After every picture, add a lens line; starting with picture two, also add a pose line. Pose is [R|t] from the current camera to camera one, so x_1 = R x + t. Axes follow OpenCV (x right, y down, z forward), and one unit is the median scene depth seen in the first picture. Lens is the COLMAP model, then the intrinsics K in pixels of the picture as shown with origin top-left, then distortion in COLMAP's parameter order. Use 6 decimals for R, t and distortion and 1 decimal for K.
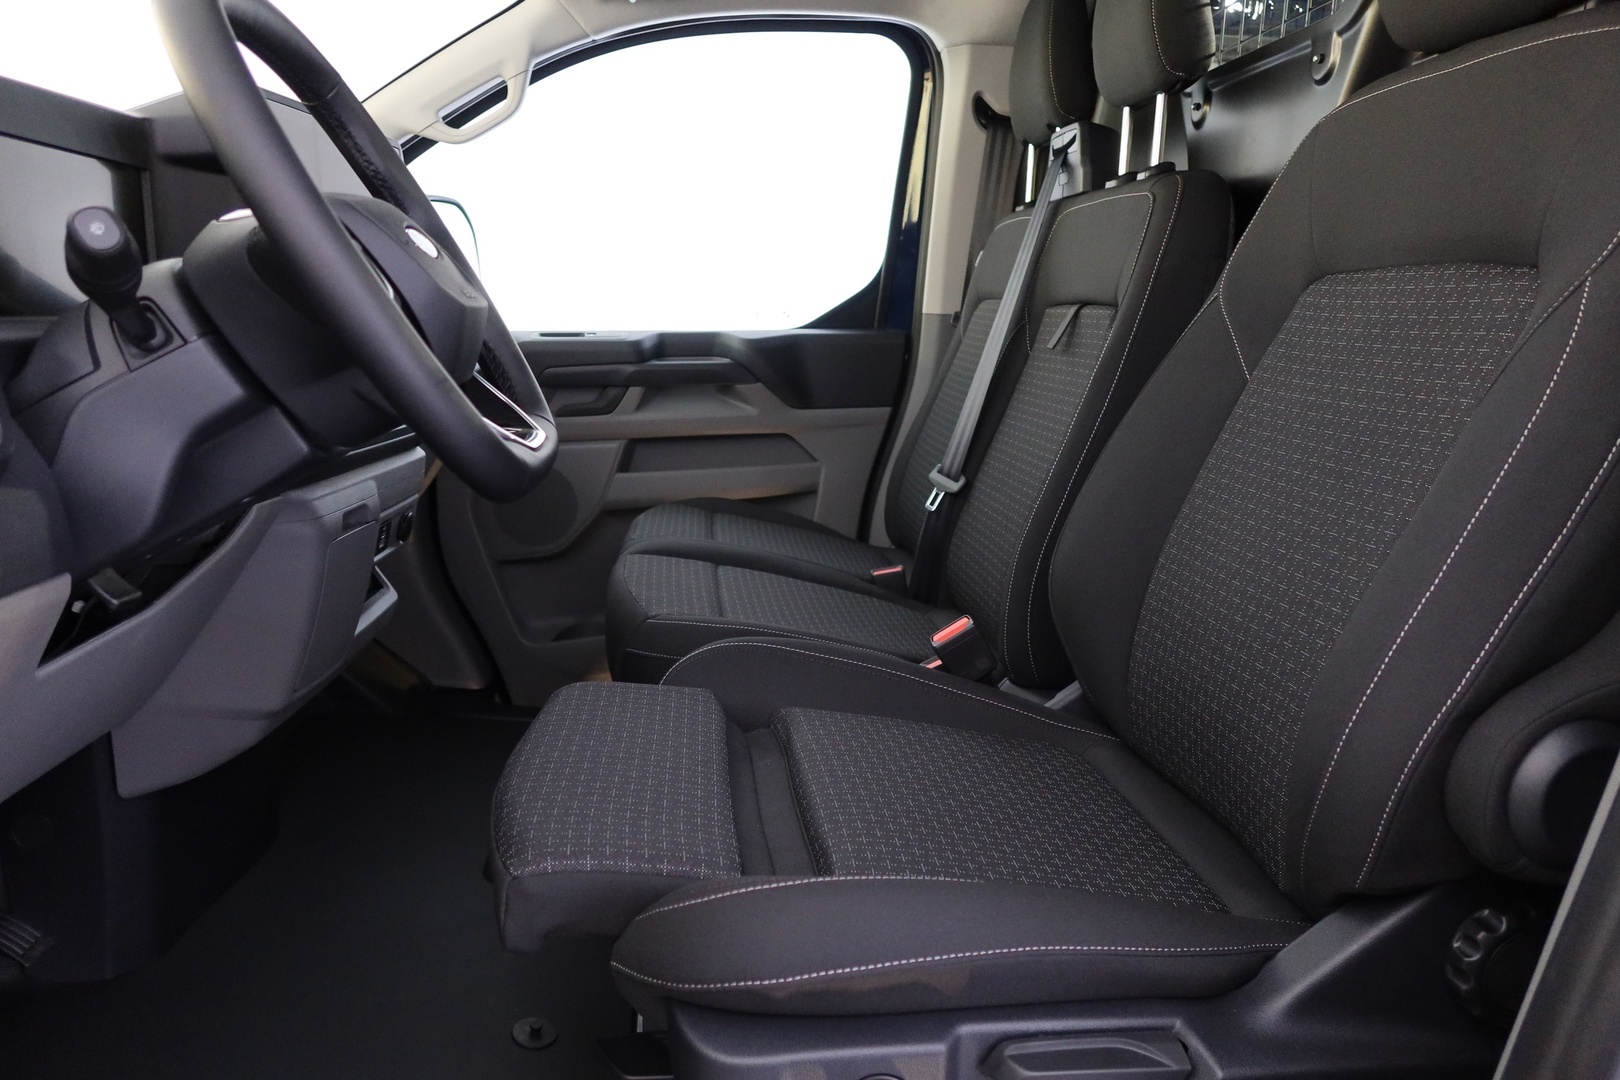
lens RADIAL K [[1099.5, 0, 810.0], [0, 1099.5, 540.0], [0, 0, 1]] dist [-0.013102, 0.000256]
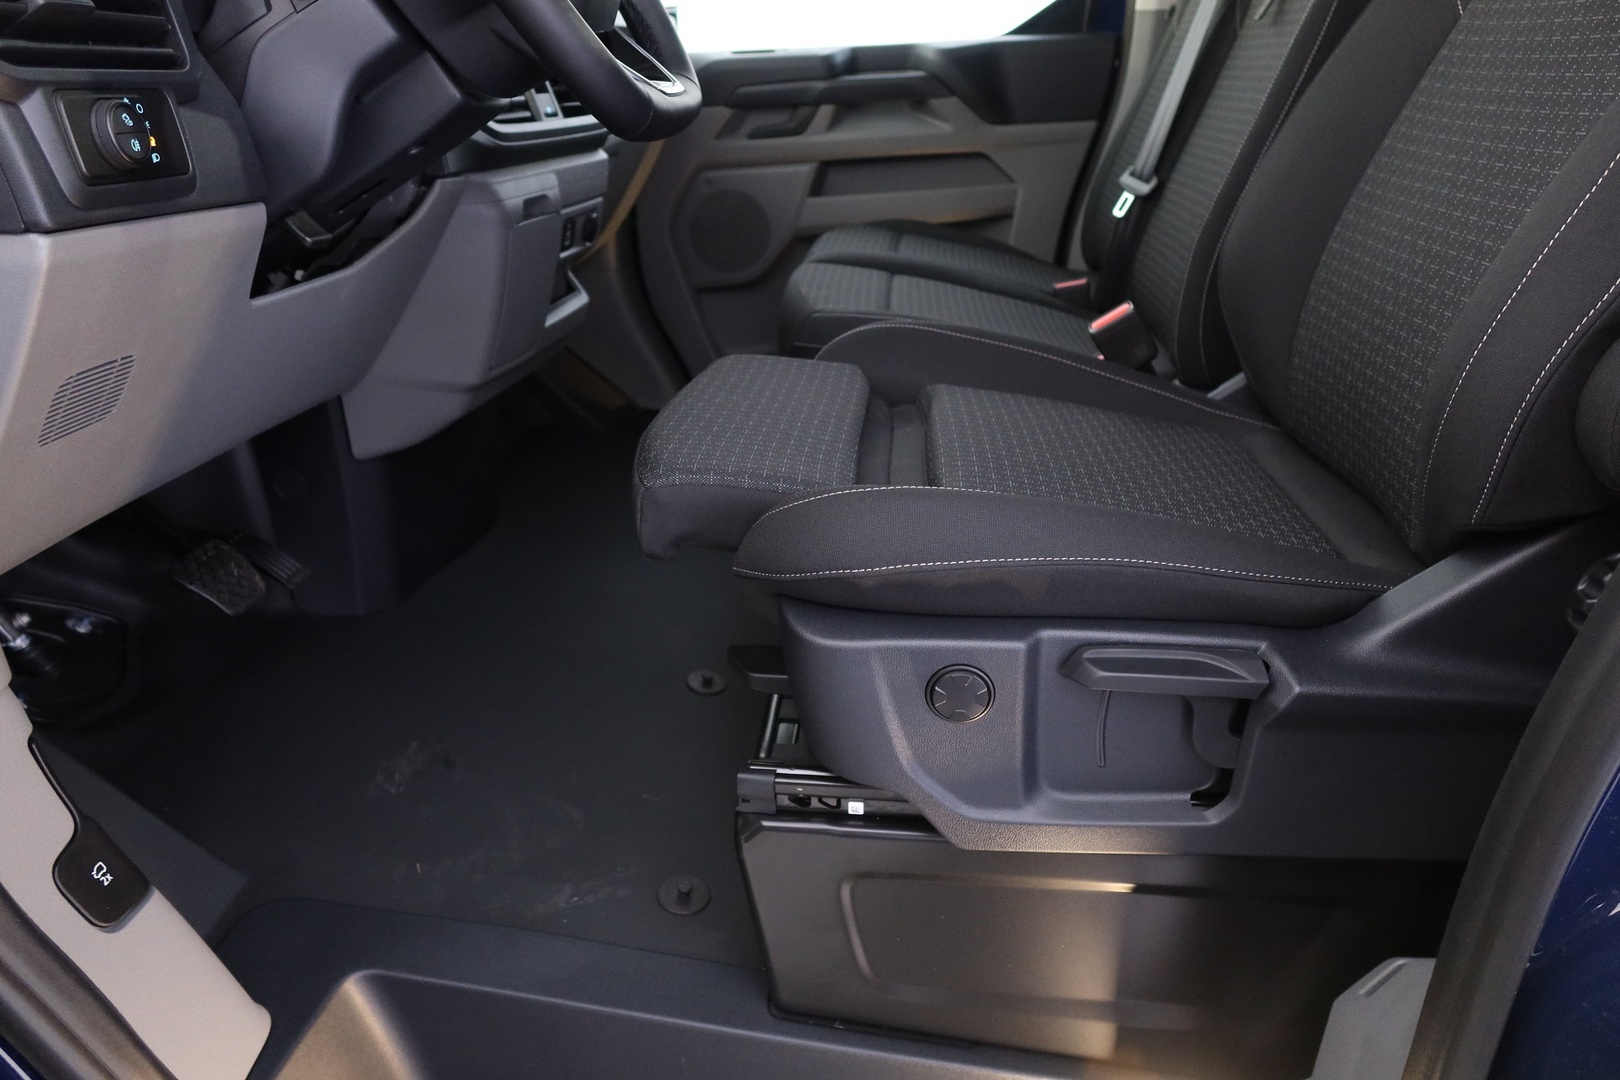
lens RADIAL K [[1099.5, 0, 810.0], [0, 1099.5, 540.0], [0, 0, 1]] dist [-0.013102, 0.000256]
pose [[0.978487, 0.042805, -0.201821, 0.075926], [-0.001960, 0.980123, 0.198379, 0.087312], [0.206301, -0.193716, 0.959122, -0.029295]]
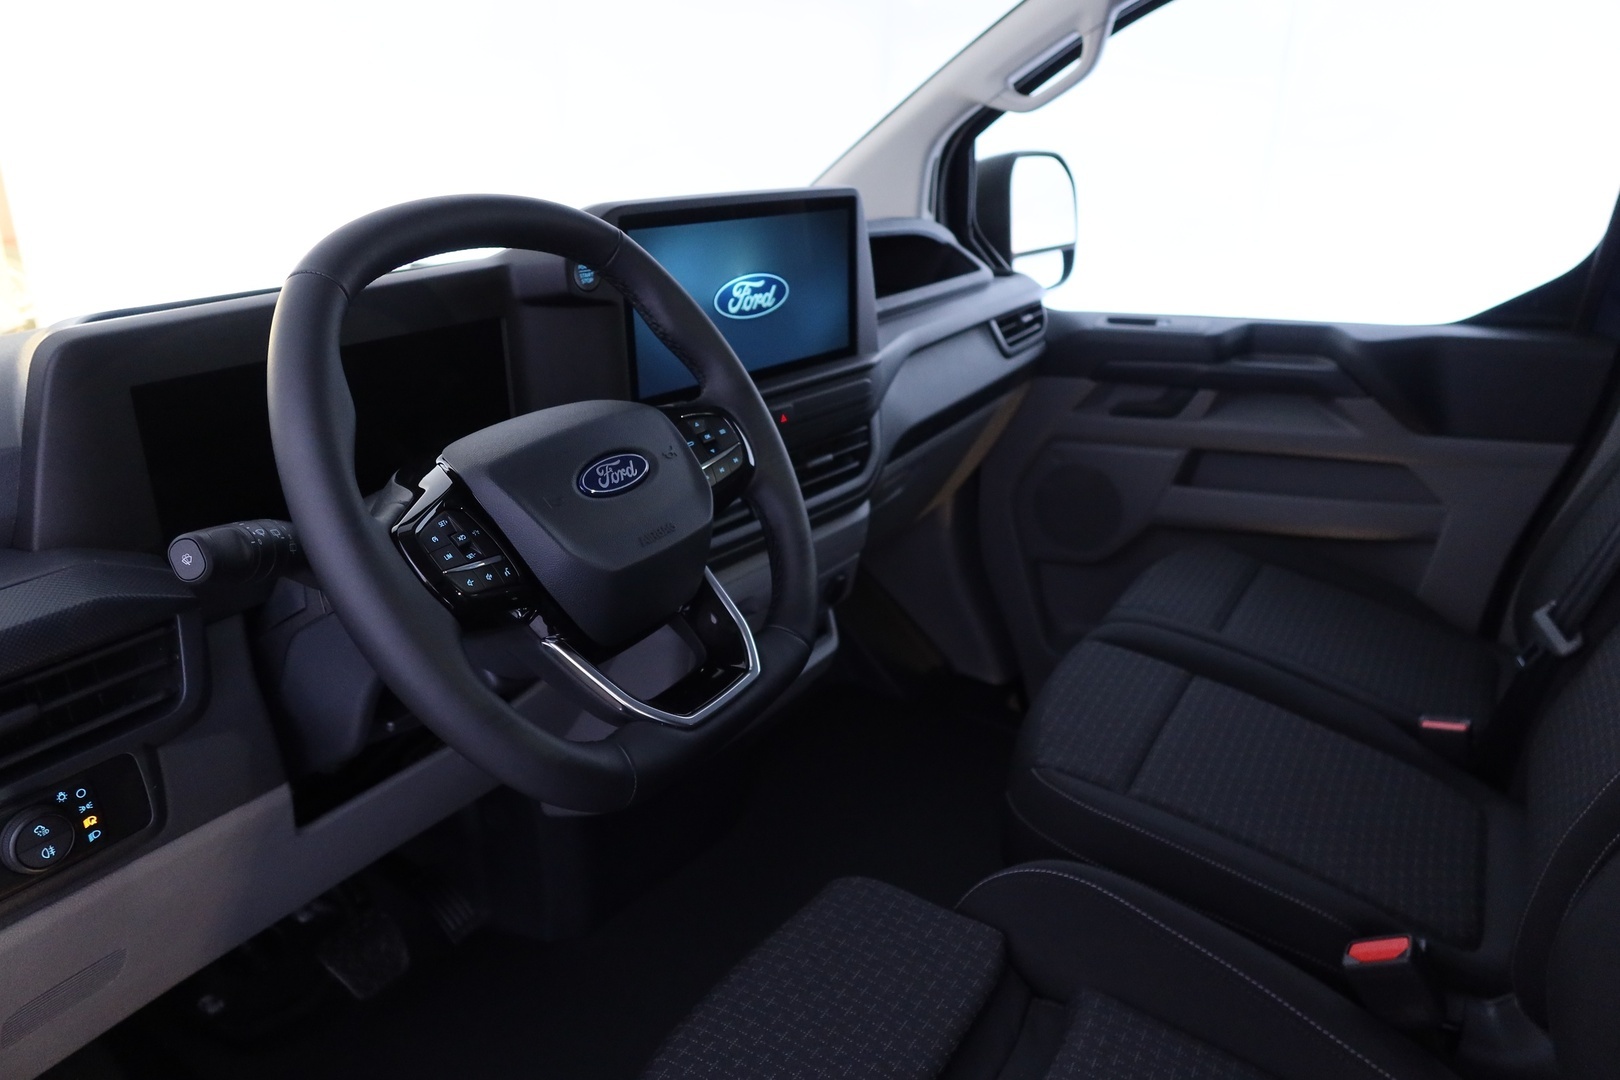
lens RADIAL K [[1101.5, 0, 807.0], [0, 1101.5, 556.2], [0, 0, 1]] dist [-0.000862, -0.000691]
pose [[0.794039, 0.184687, -0.579132, 0.207576], [-0.096011, 0.978873, 0.180527, -0.261551], [0.600237, -0.087743, 0.794995, 0.256877]]
